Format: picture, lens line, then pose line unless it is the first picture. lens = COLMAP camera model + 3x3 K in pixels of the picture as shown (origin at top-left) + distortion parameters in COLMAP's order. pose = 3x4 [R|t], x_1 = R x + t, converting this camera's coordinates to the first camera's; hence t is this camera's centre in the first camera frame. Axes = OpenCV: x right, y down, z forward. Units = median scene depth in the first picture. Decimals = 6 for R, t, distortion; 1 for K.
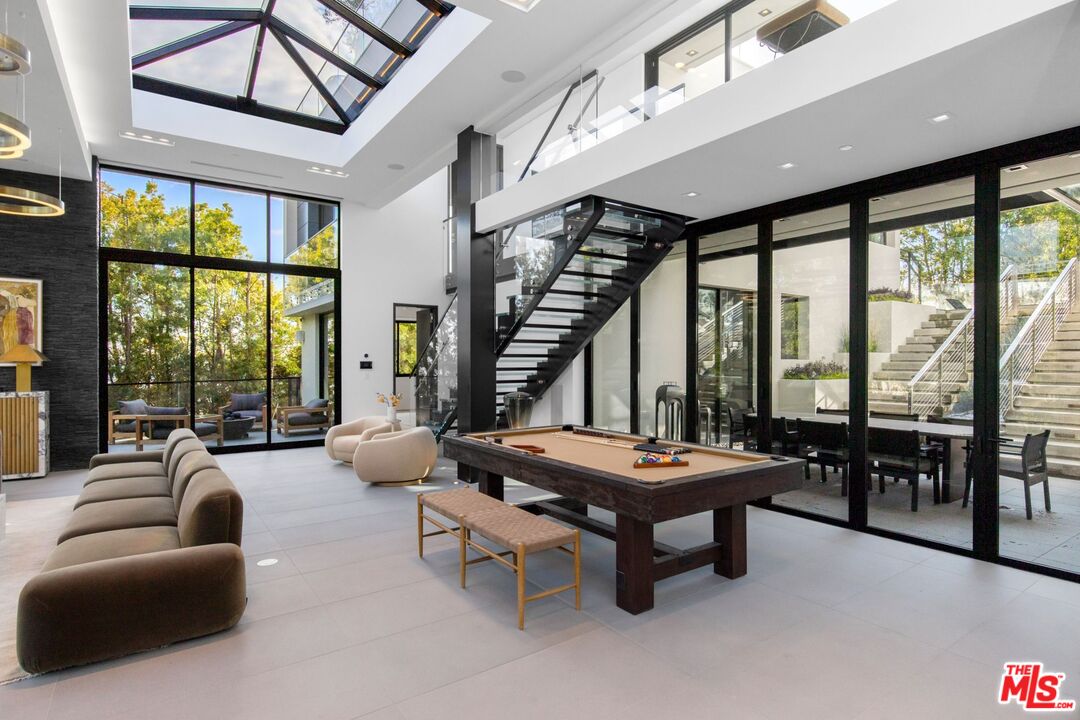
lens RADIAL K [[545.0, 0, 540.0], [0, 545.0, 360.0], [0, 0, 1]] dist [0.001563, 0.000356]
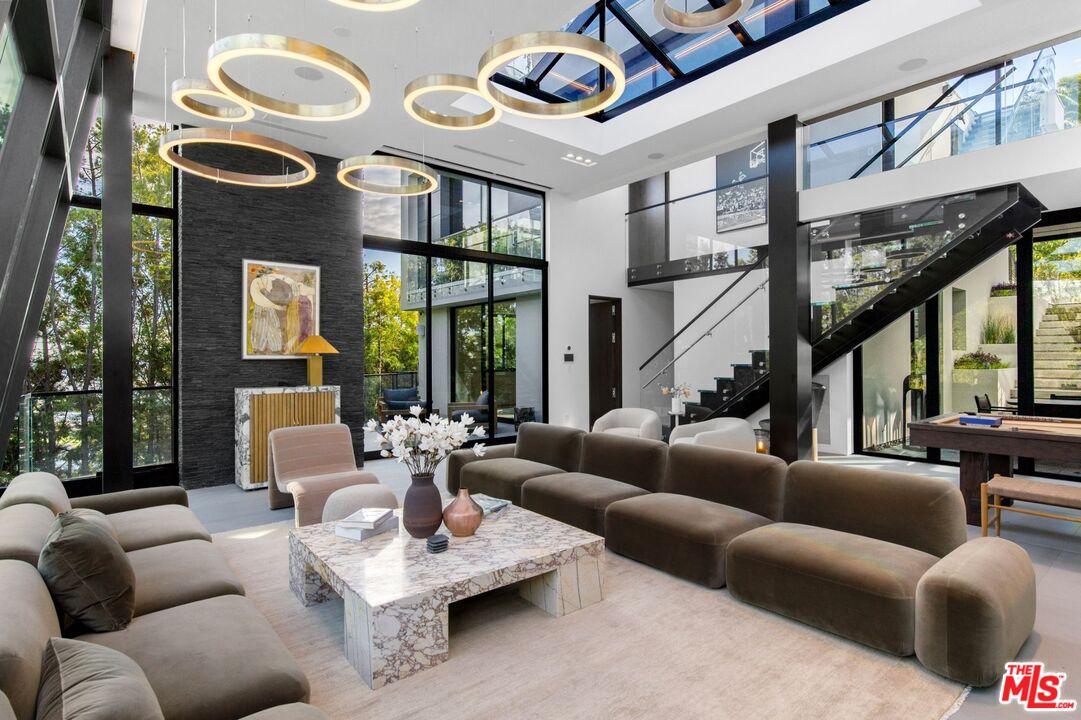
lens RADIAL K [[527.8, 0, 559.6], [0, 527.8, 353.7], [0, 0, 1]] dist [-0.000601, 0.000165]
pose [[0.996647, -0.005552, 0.081629, -0.575184], [0.005930, 0.999973, -0.004384, 0.009089], [-0.081603, 0.004853, 0.996653, 0.065032]]
